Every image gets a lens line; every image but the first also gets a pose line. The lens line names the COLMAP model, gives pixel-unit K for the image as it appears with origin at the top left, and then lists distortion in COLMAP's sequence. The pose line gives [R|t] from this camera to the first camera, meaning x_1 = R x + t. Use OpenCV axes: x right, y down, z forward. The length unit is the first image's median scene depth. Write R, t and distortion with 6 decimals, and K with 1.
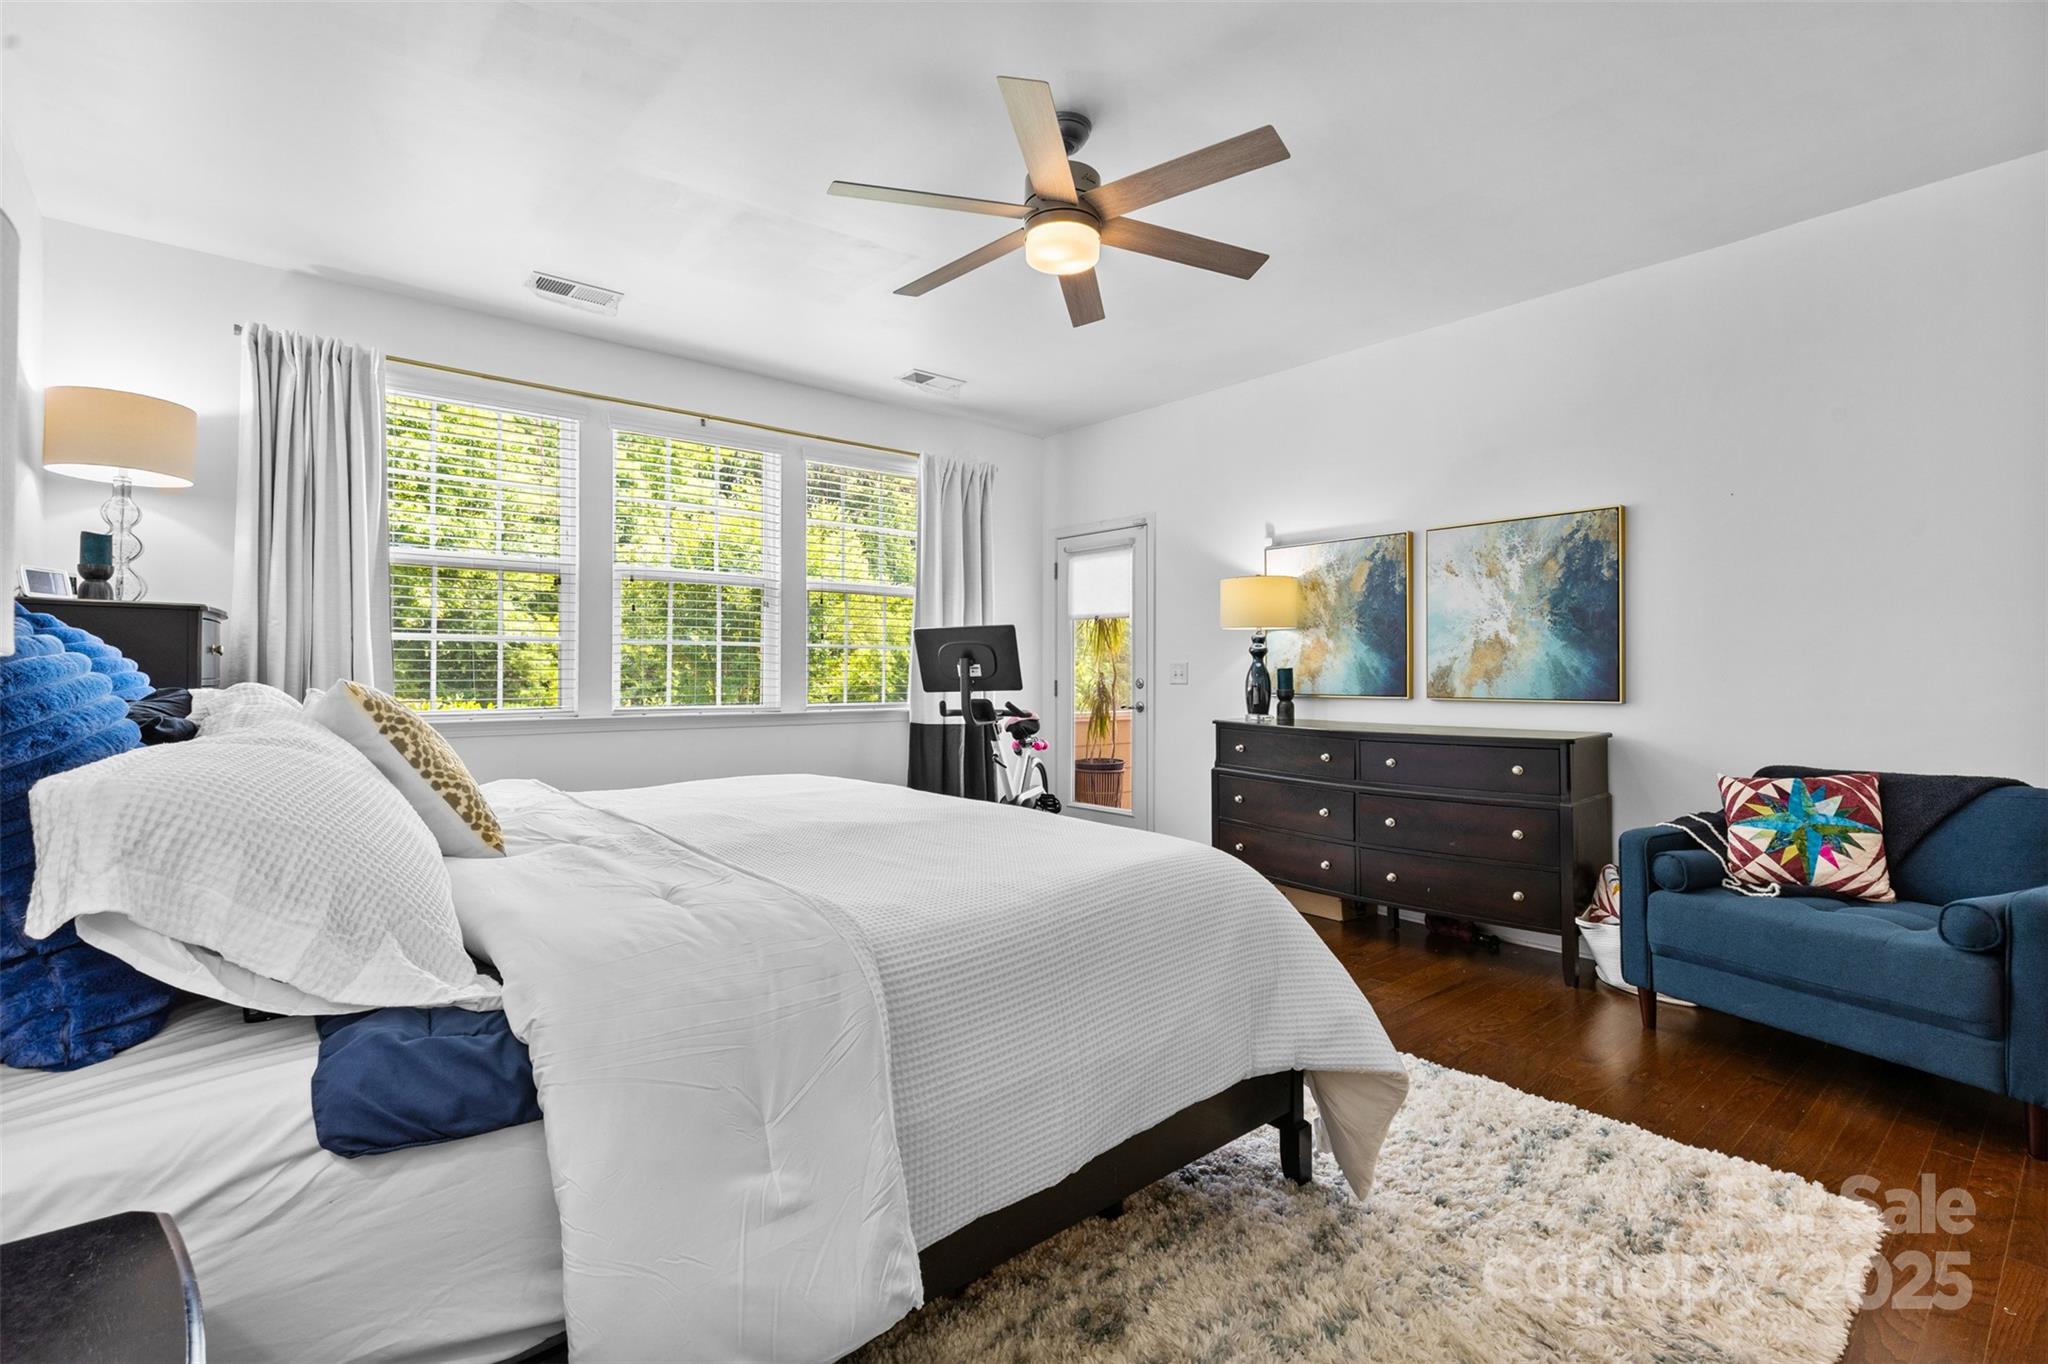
lens RADIAL K [[927.4, 0, 1020.0], [0, 927.4, 668.1], [0, 0, 1]] dist [0.010117, -0.000676]
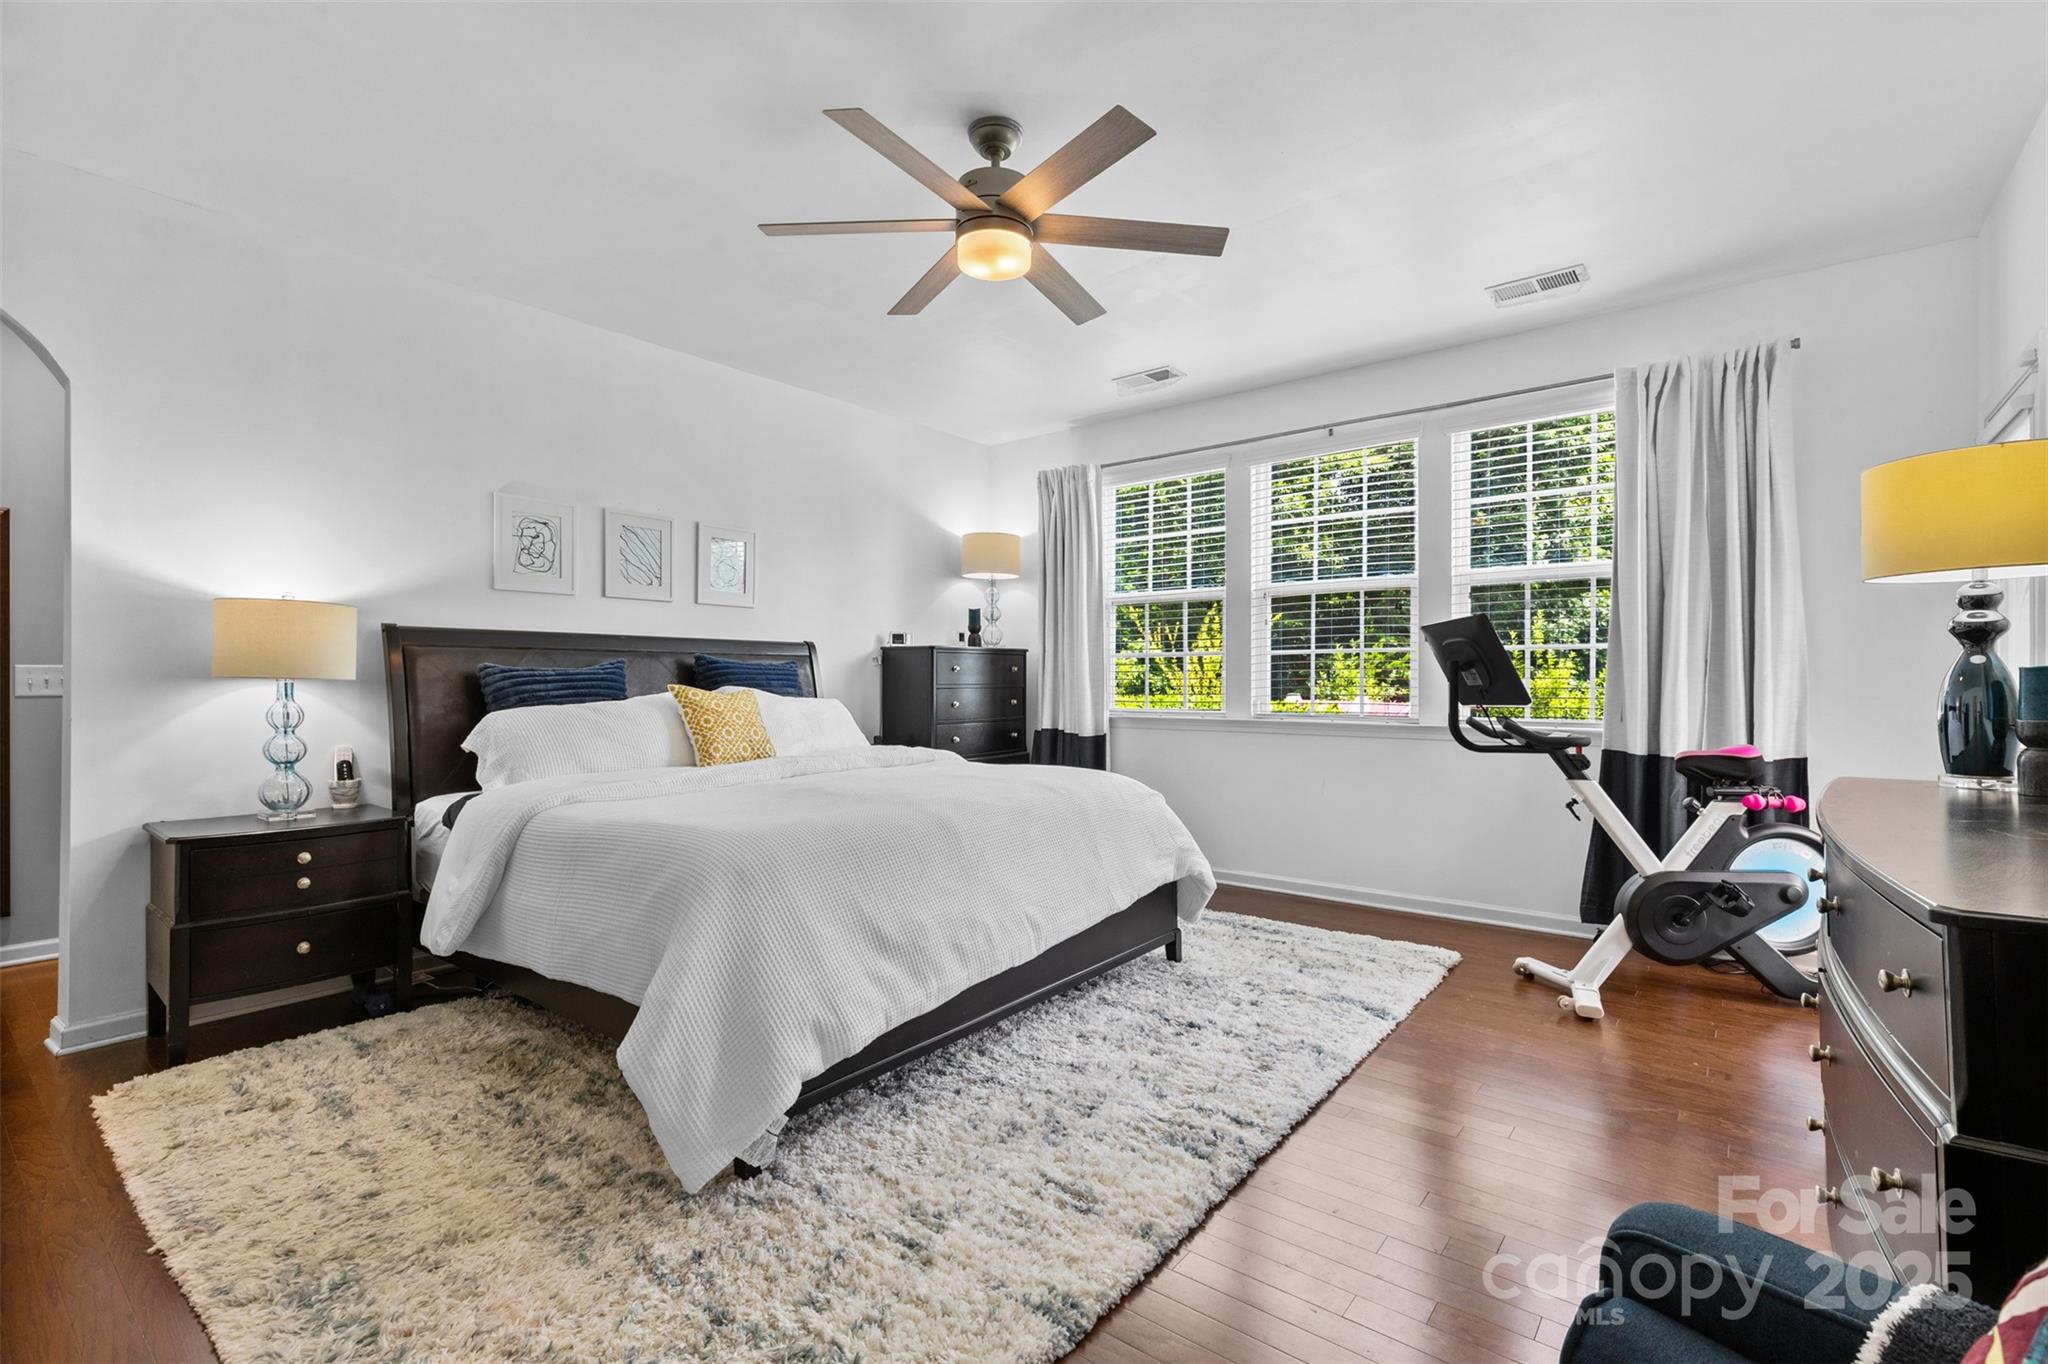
lens RADIAL K [[927.4, 0, 1019.1], [0, 927.4, 685.8], [0, 0, 1]] dist [0.010117, -0.000676]
pose [[0.166249, 0.004039, -0.986076, 0.604015], [0.001868, 0.999989, 0.004411, 0.005234], [0.986082, -0.002576, 0.166240, 0.502259]]
